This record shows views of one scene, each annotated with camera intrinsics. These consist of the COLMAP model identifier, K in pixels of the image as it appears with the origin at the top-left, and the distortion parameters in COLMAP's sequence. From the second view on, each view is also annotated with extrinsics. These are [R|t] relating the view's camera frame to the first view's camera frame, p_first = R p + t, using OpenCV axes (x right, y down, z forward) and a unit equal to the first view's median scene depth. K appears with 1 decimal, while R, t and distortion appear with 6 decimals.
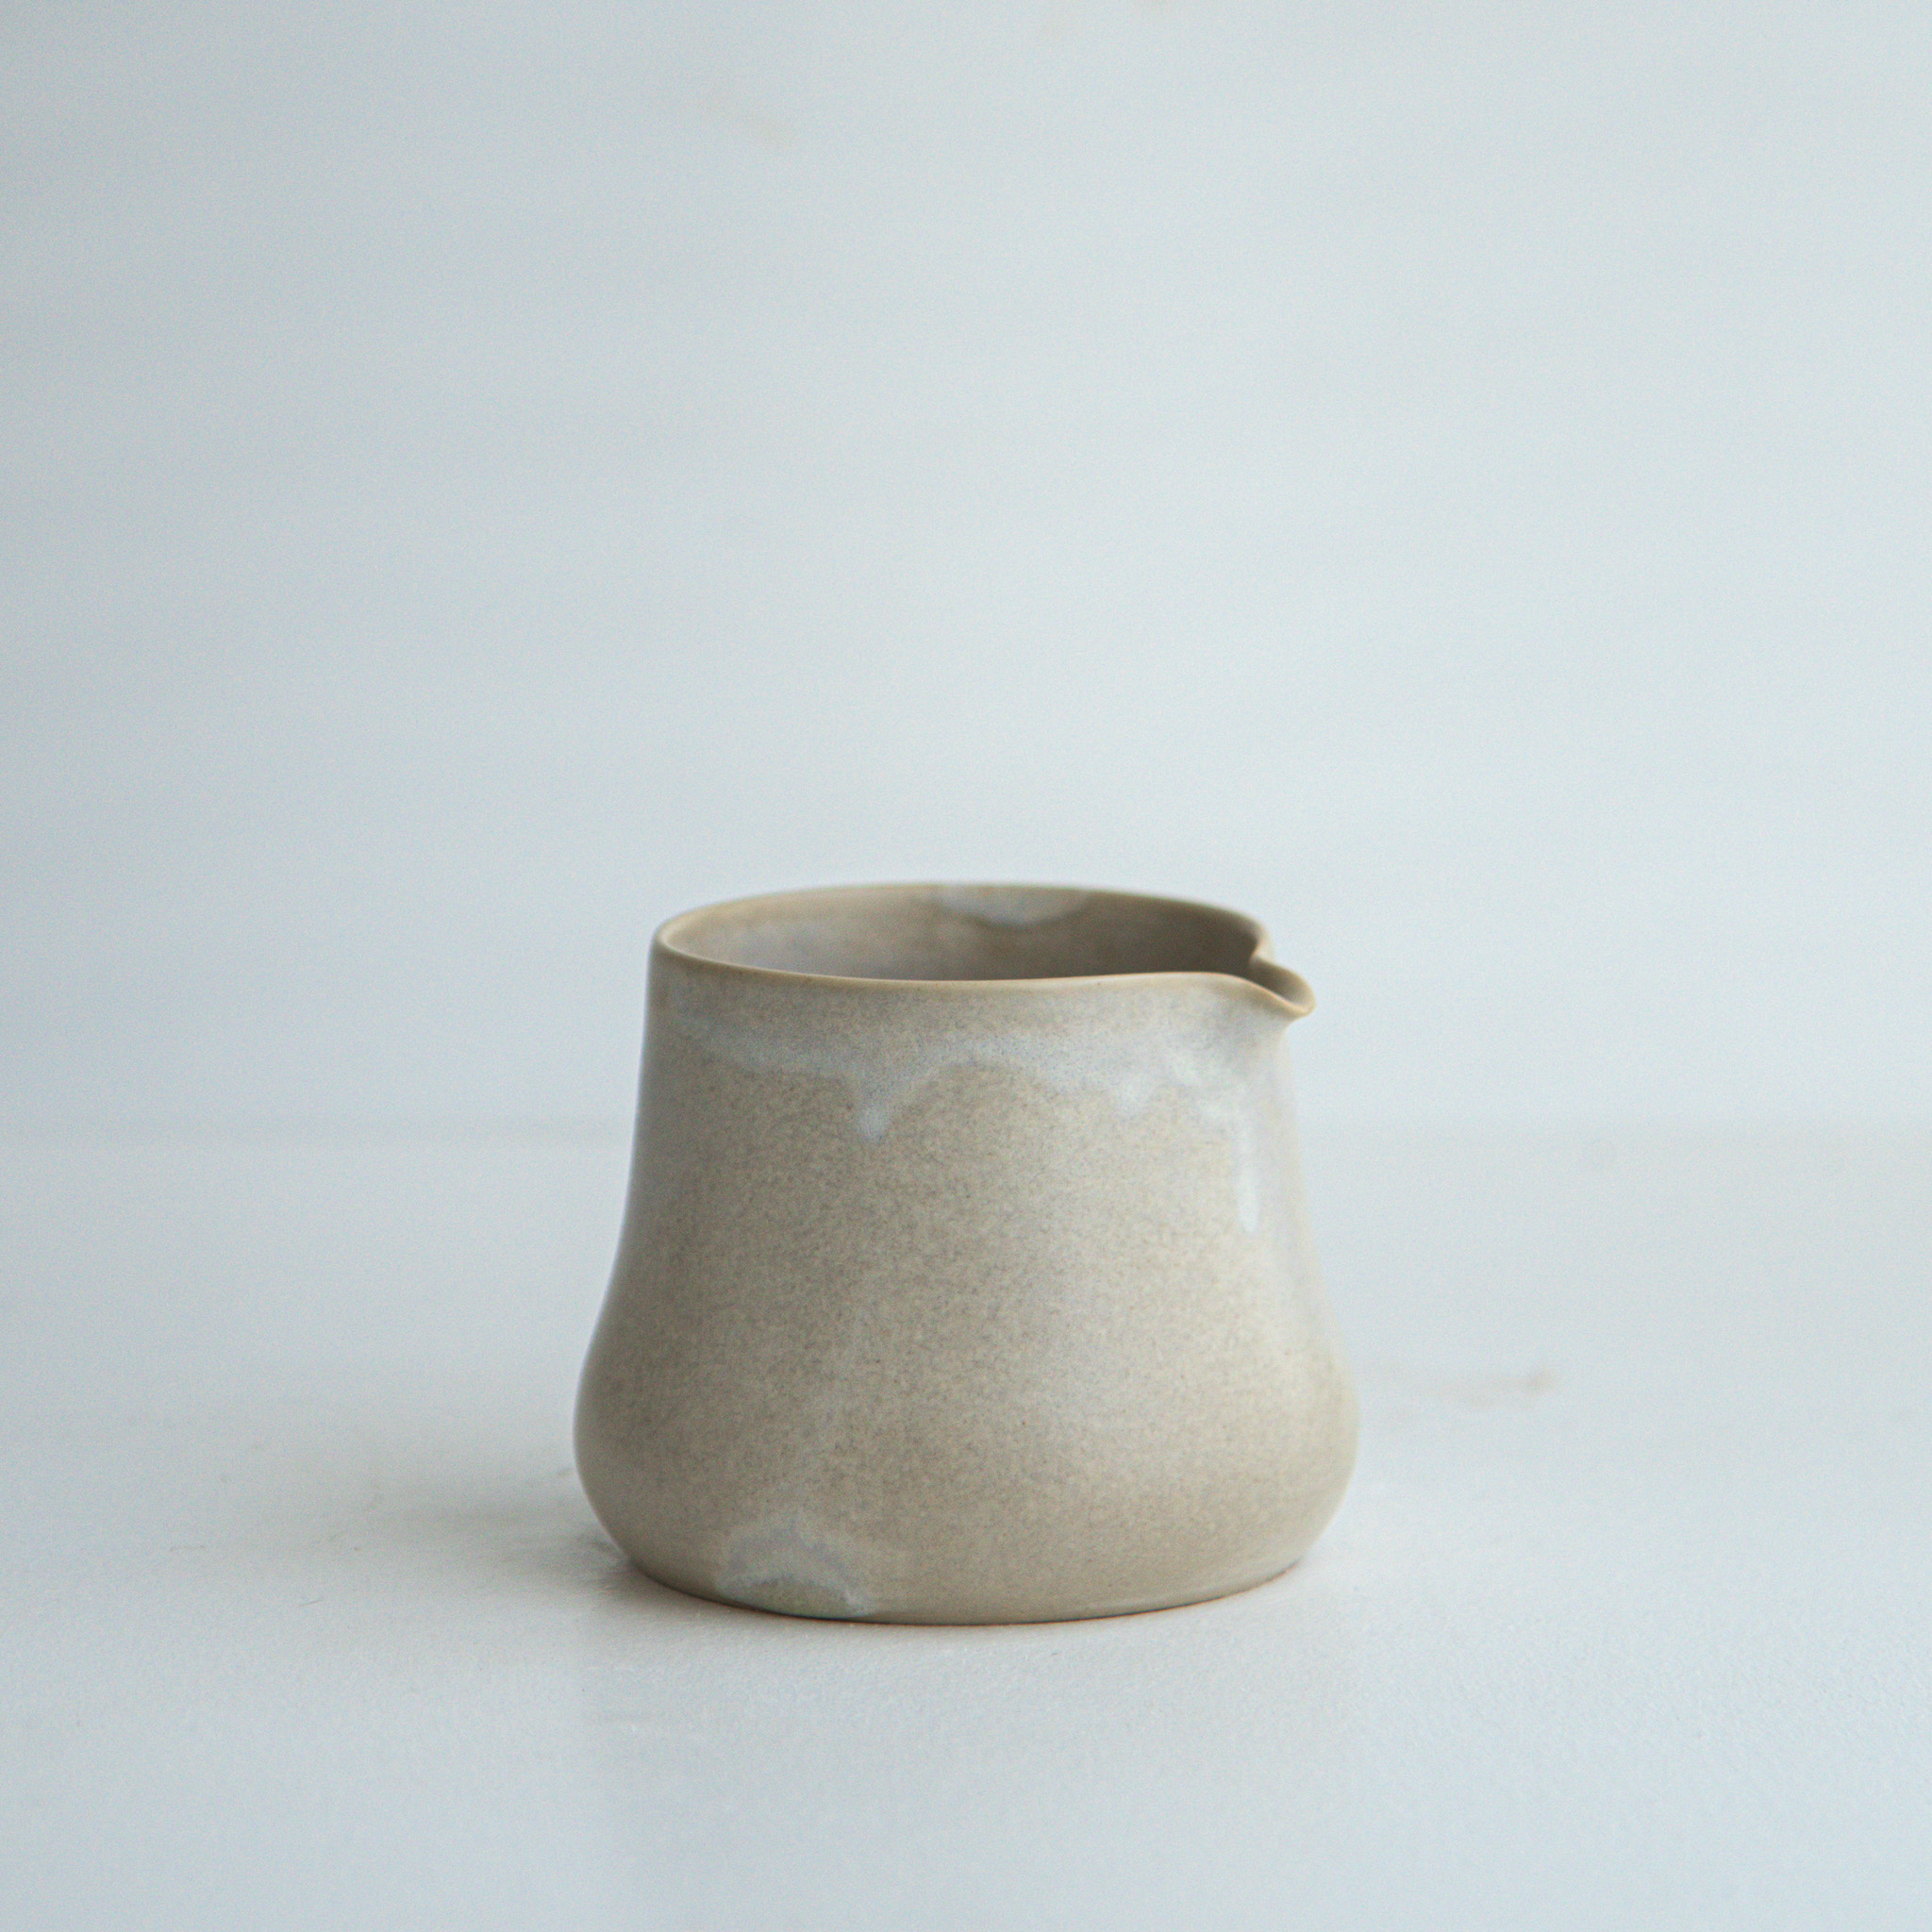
lens RADIAL K [[11066.3, 0, 946.6], [0, 11066.3, 962.3], [0, 0, 1]] dist [-0.715475, 0.000000]
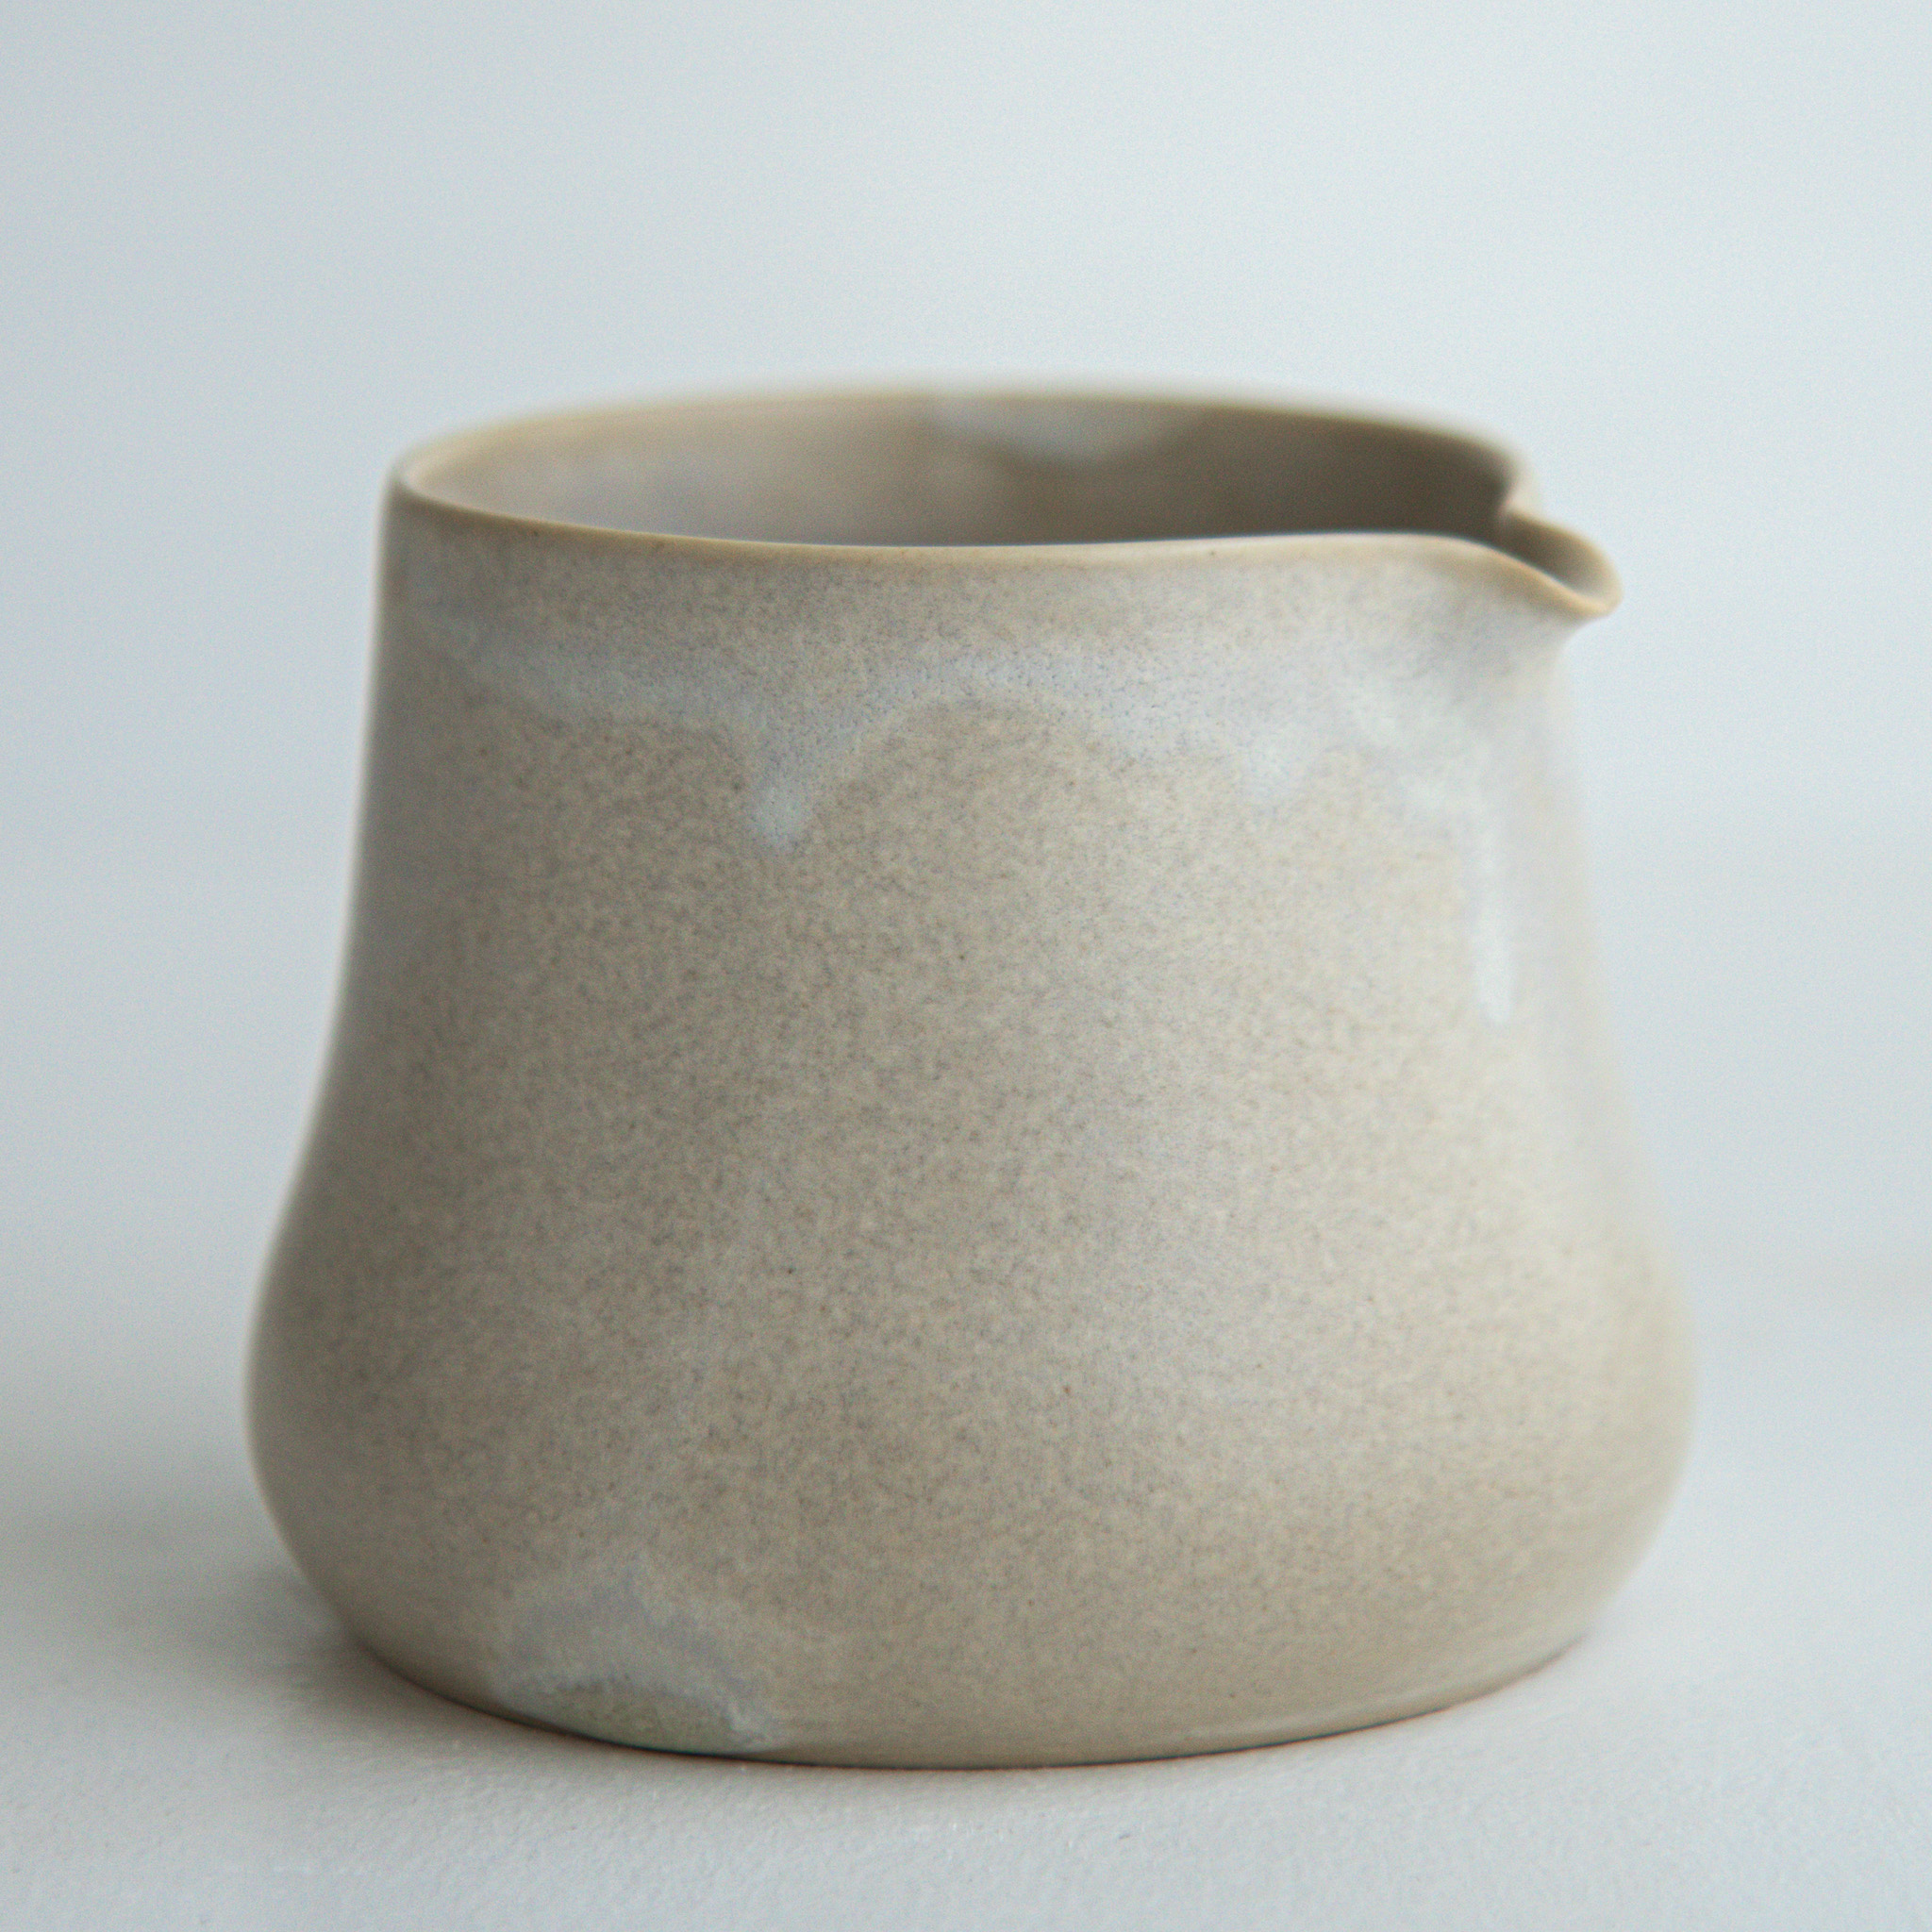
lens RADIAL K [[11066.3, 0, 974.2], [0, 11066.3, 976.7], [0, 0, 1]] dist [-0.715475, 0.000000]
pose [[0.999887, 0.001758, -0.014944, 0.010304], [-0.001340, 0.999609, 0.027921, 0.007424], [0.014988, -0.027898, 0.999498, 0.473666]]
